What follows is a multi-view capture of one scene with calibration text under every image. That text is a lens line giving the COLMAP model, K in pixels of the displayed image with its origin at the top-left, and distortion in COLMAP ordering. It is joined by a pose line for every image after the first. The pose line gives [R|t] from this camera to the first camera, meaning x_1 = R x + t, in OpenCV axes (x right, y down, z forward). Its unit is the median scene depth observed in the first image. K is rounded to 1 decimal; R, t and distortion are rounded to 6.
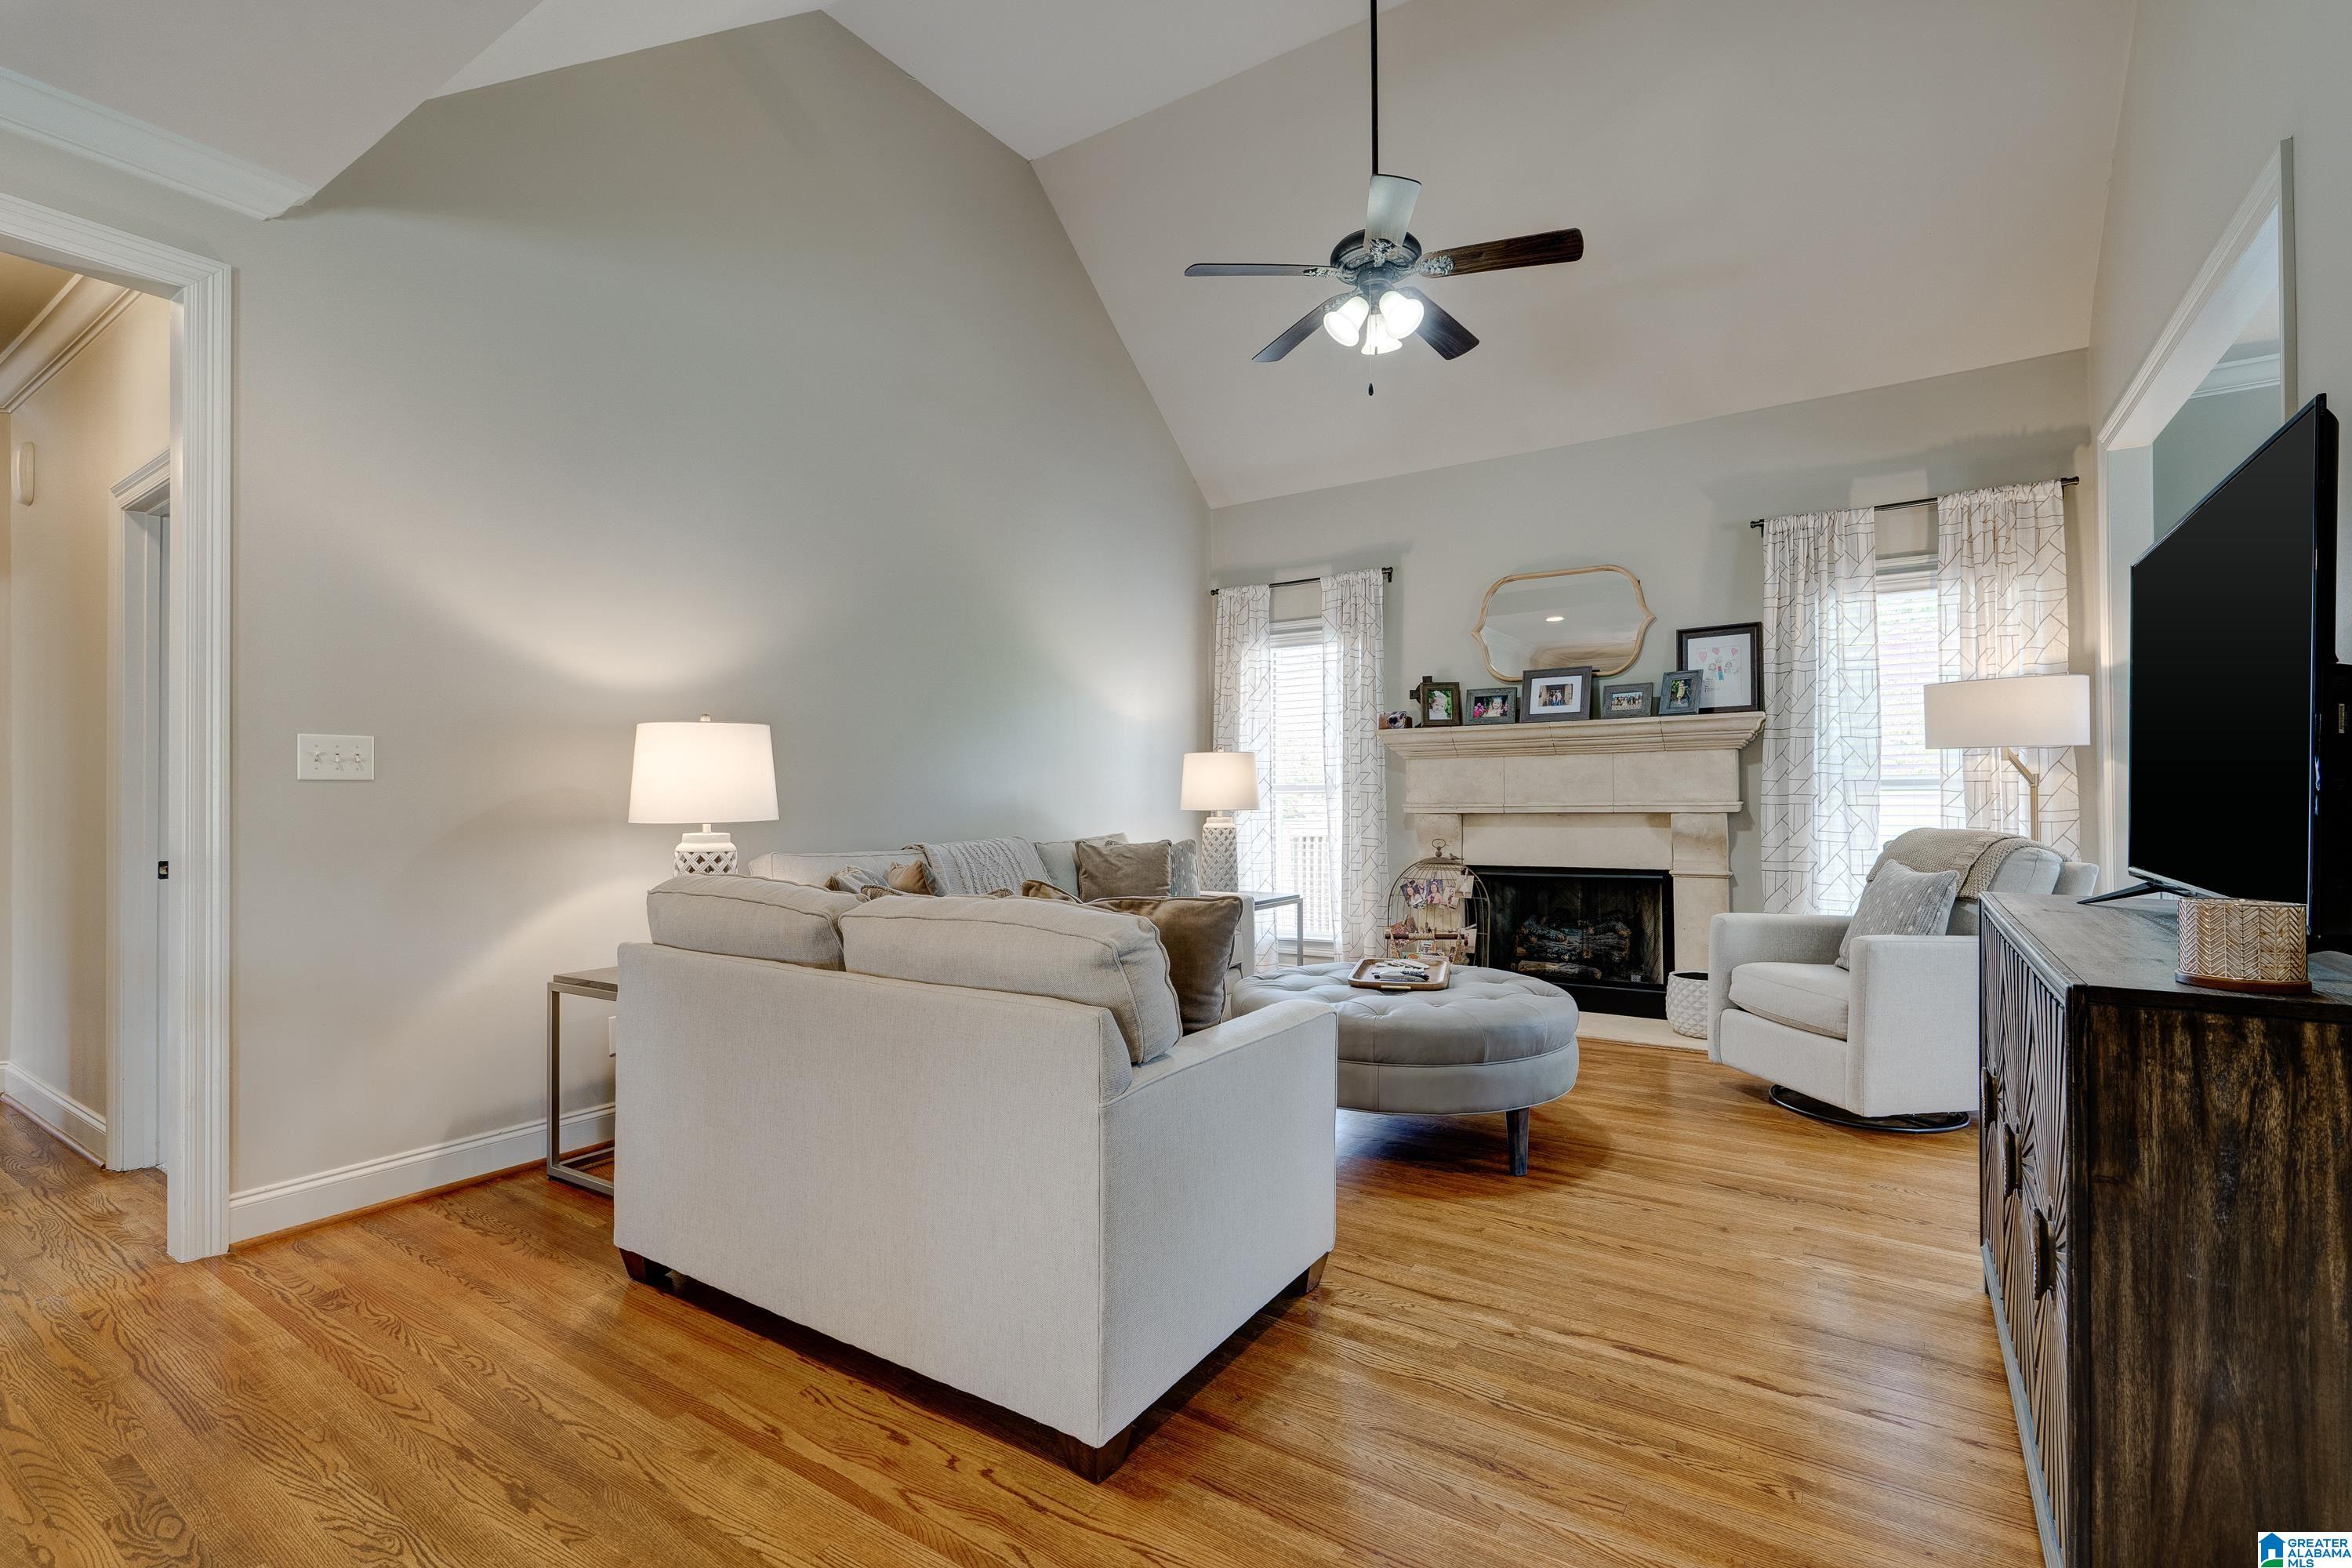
lens RADIAL K [[1066.2, 0, 1179.5], [0, 1066.2, 790.0], [0, 0, 1]] dist [-0.003458, -0.000649]
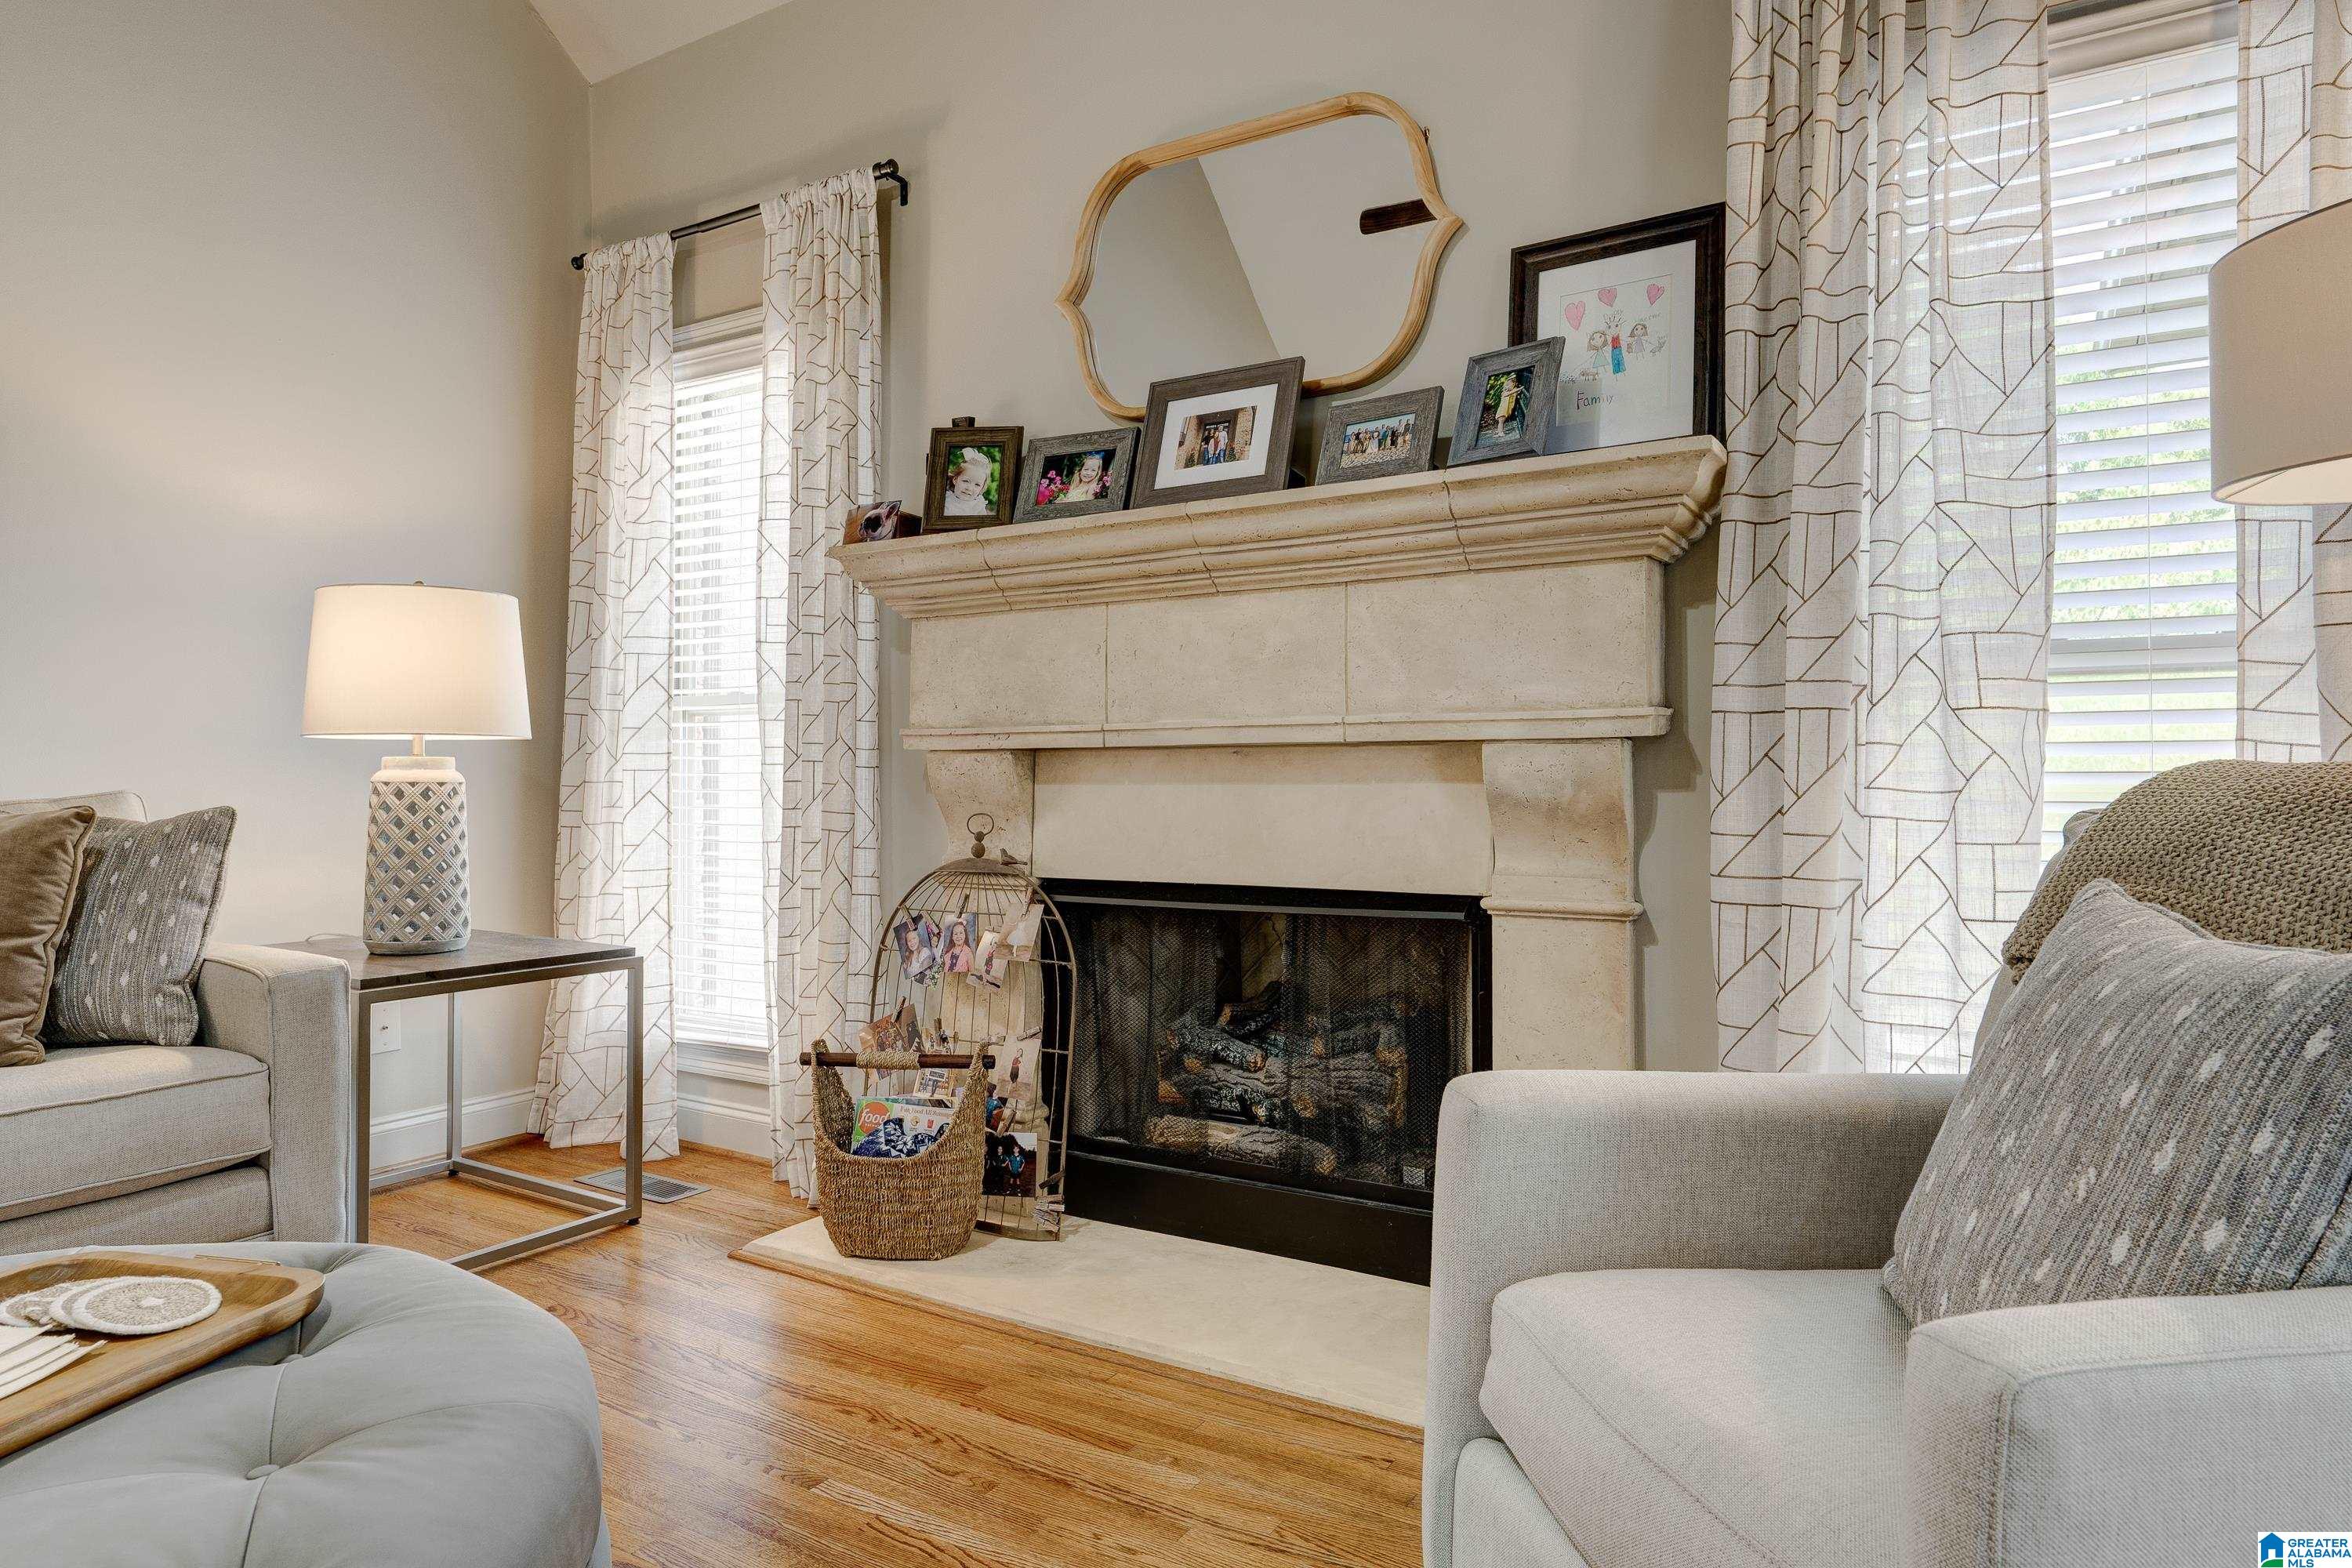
lens RADIAL K [[1392.7, 0, 1163.3], [0, 1392.7, 782.6], [0, 0, 1]] dist [-0.008880, 0.004515]
pose [[0.999643, 0.005786, 0.026070, 0.335300], [-0.006135, 0.999892, 0.013351, 0.029634], [-0.025990, -0.013507, 0.999571, 0.518840]]
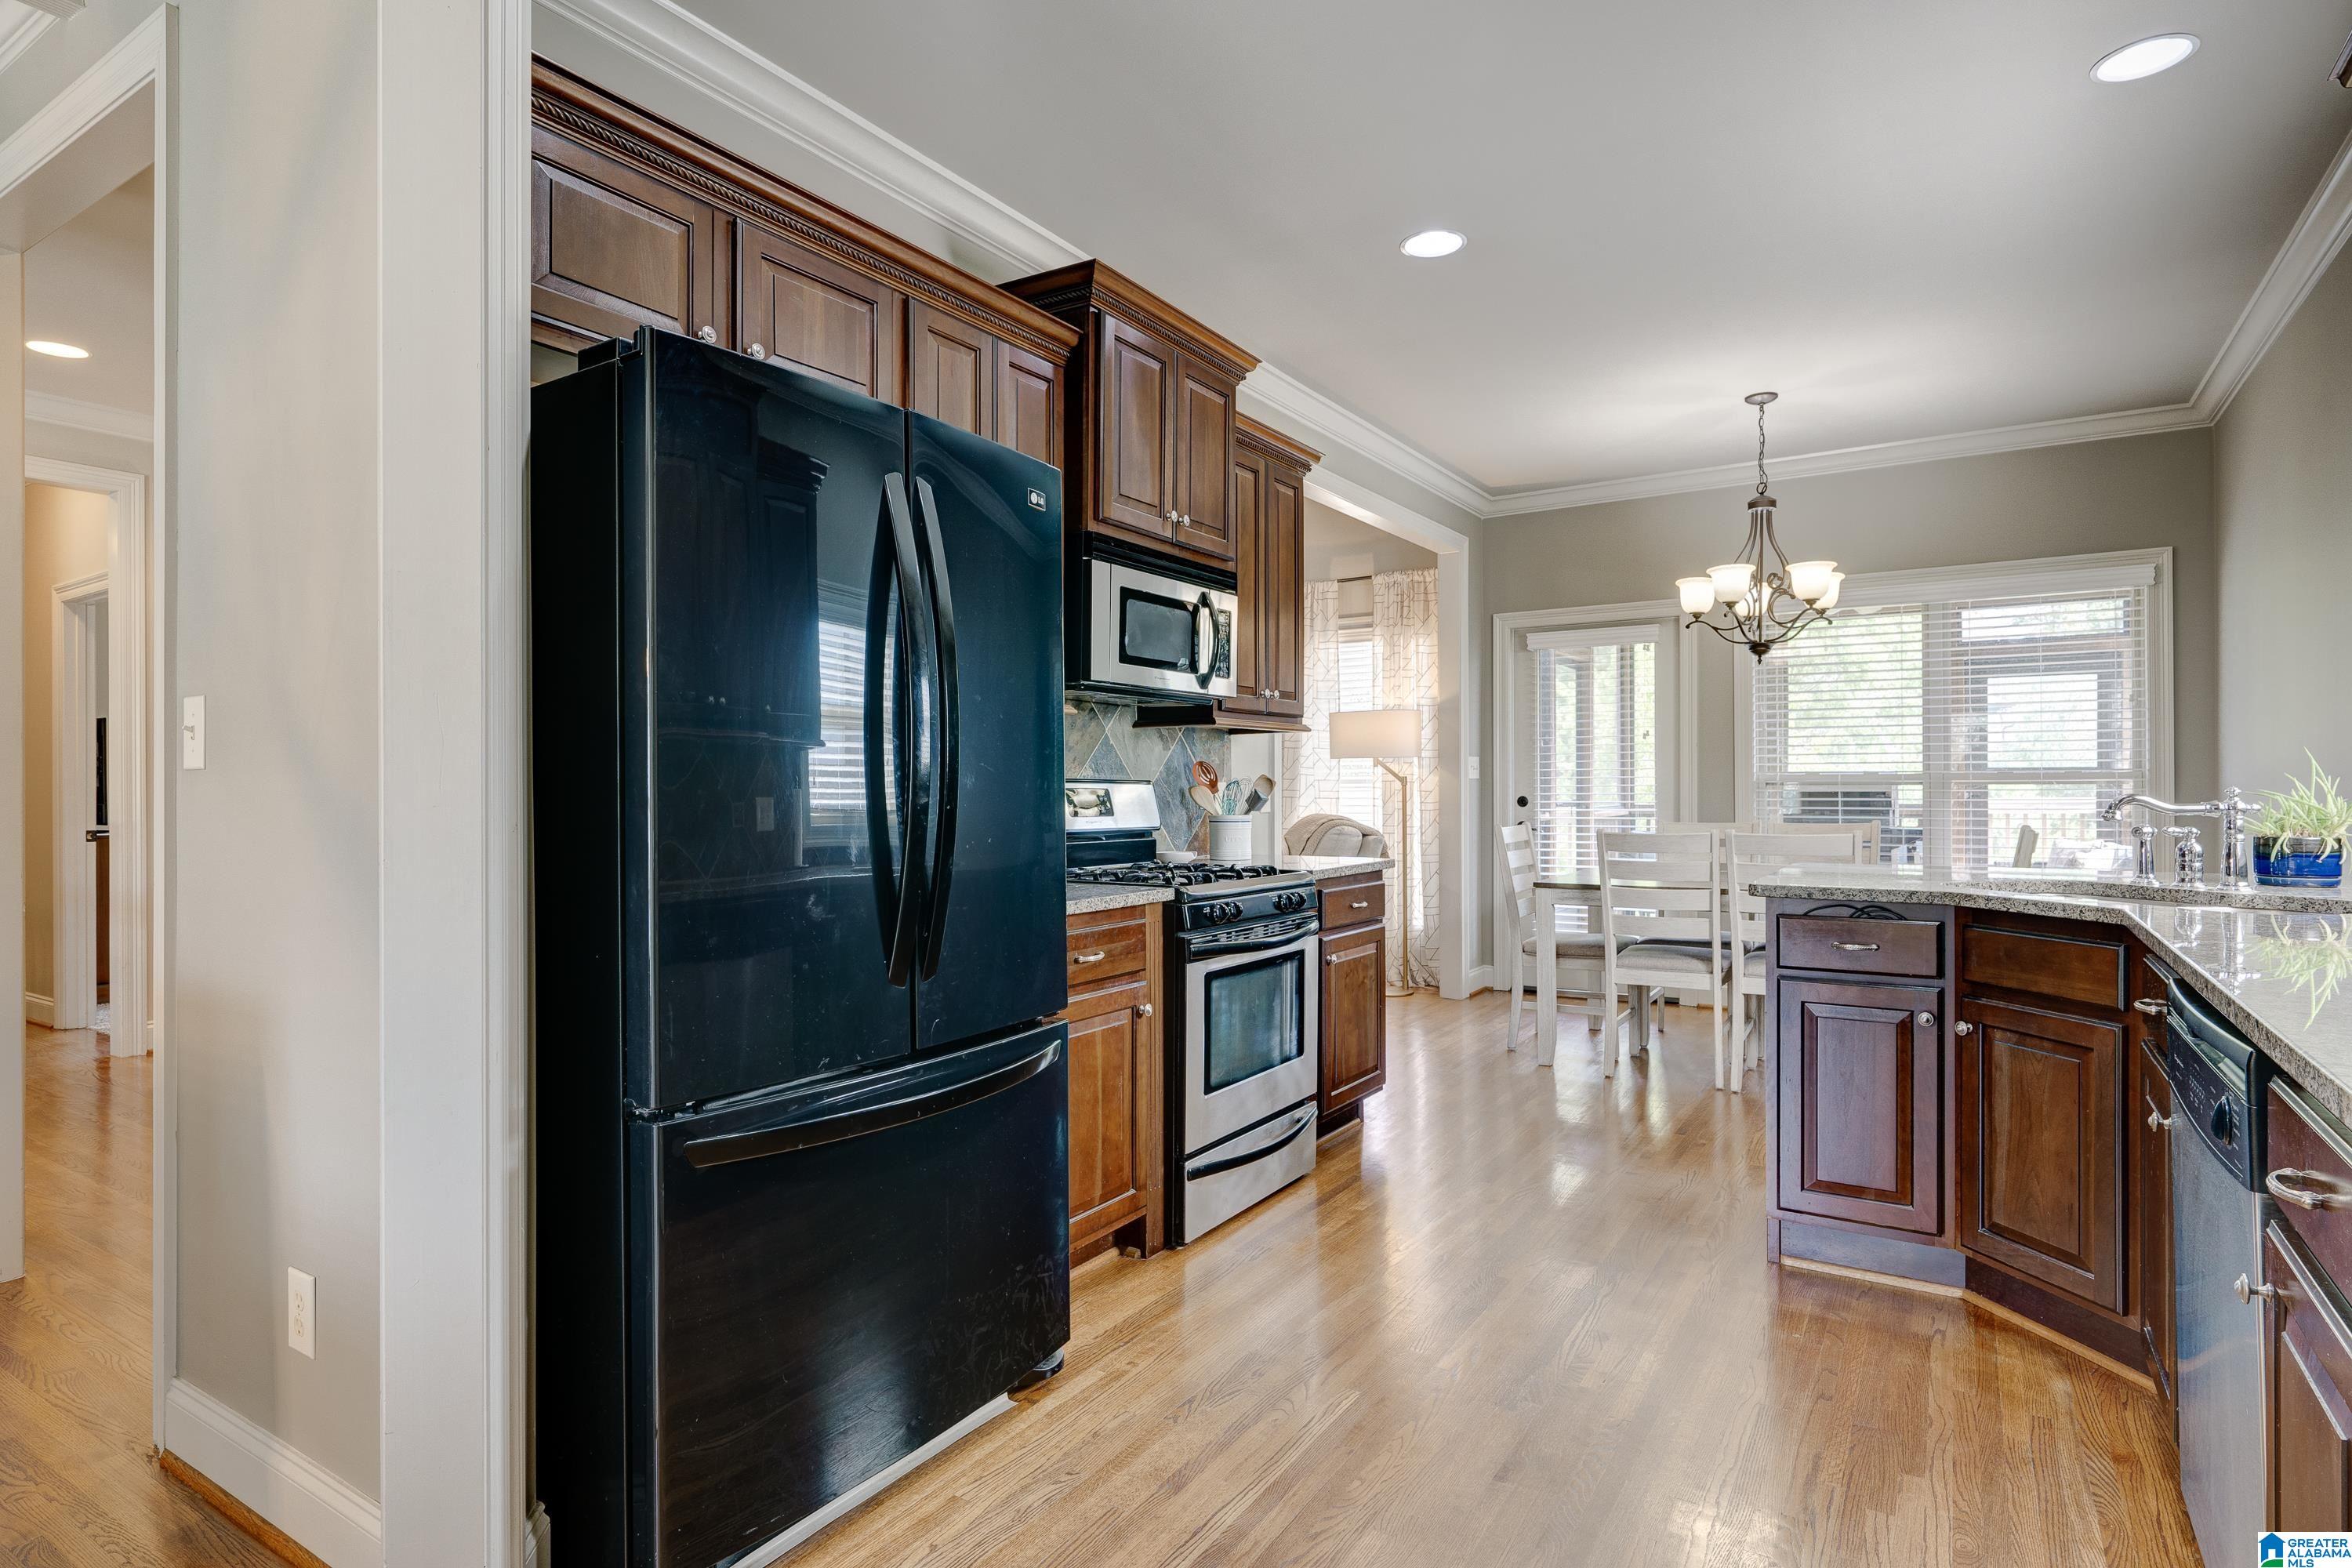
lens RADIAL K [[1246.3, 0, 1177.5], [0, 1246.3, 778.3], [0, 0, 1]] dist [-0.015492, -0.000172]
pose [[0.999655, 0.005881, 0.025615, 0.369901], [-0.005919, 0.999982, 0.001400, -0.010475], [-0.025606, -0.001551, 0.999671, -0.539835]]
